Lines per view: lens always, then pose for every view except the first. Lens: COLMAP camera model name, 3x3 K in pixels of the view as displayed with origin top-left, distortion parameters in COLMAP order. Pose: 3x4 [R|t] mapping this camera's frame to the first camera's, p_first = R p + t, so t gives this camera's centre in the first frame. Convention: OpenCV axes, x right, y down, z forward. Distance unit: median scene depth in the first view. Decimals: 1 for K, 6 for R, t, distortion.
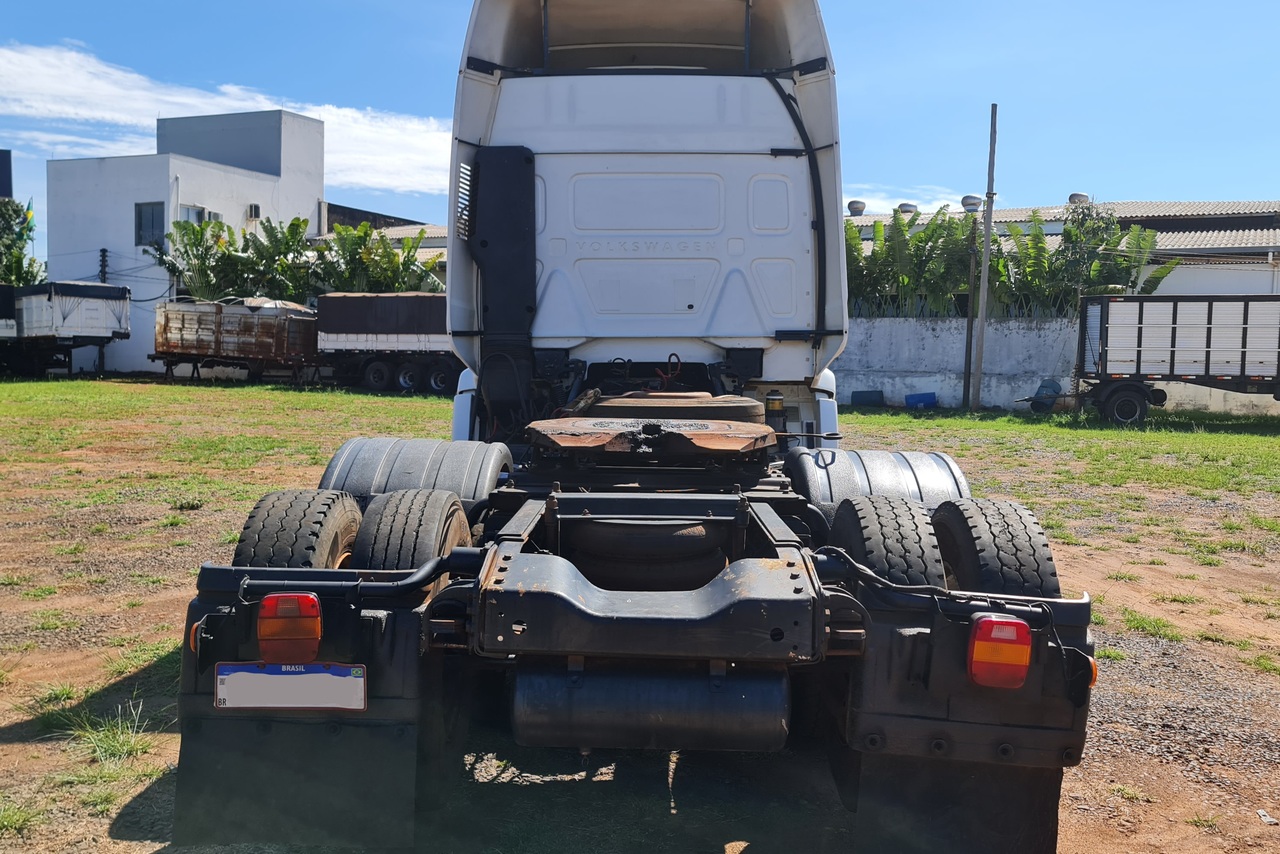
lens RADIAL K [[1162.4, 0, 640.2], [0, 1162.4, 463.6], [0, 0, 1]] dist [0.016941, 0.004823]
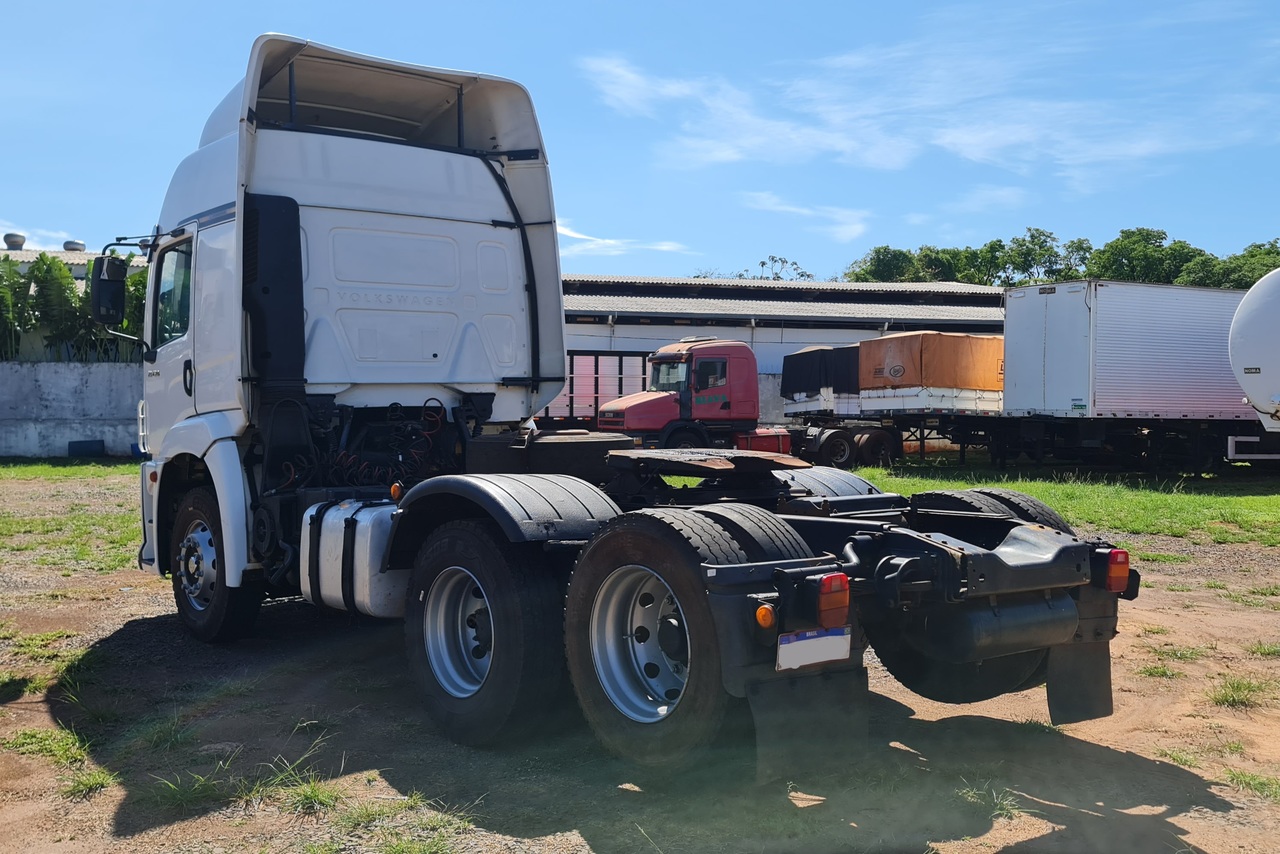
lens RADIAL K [[1153.6, 0, 640.0], [0, 1153.6, 427.0], [0, 0, 1]] dist [0.003082, 0.004724]
pose [[0.802157, -0.019574, 0.596792, -0.452247], [0.061661, 0.996835, -0.050186, -0.001316], [-0.593920, 0.077056, 0.800825, 0.019680]]
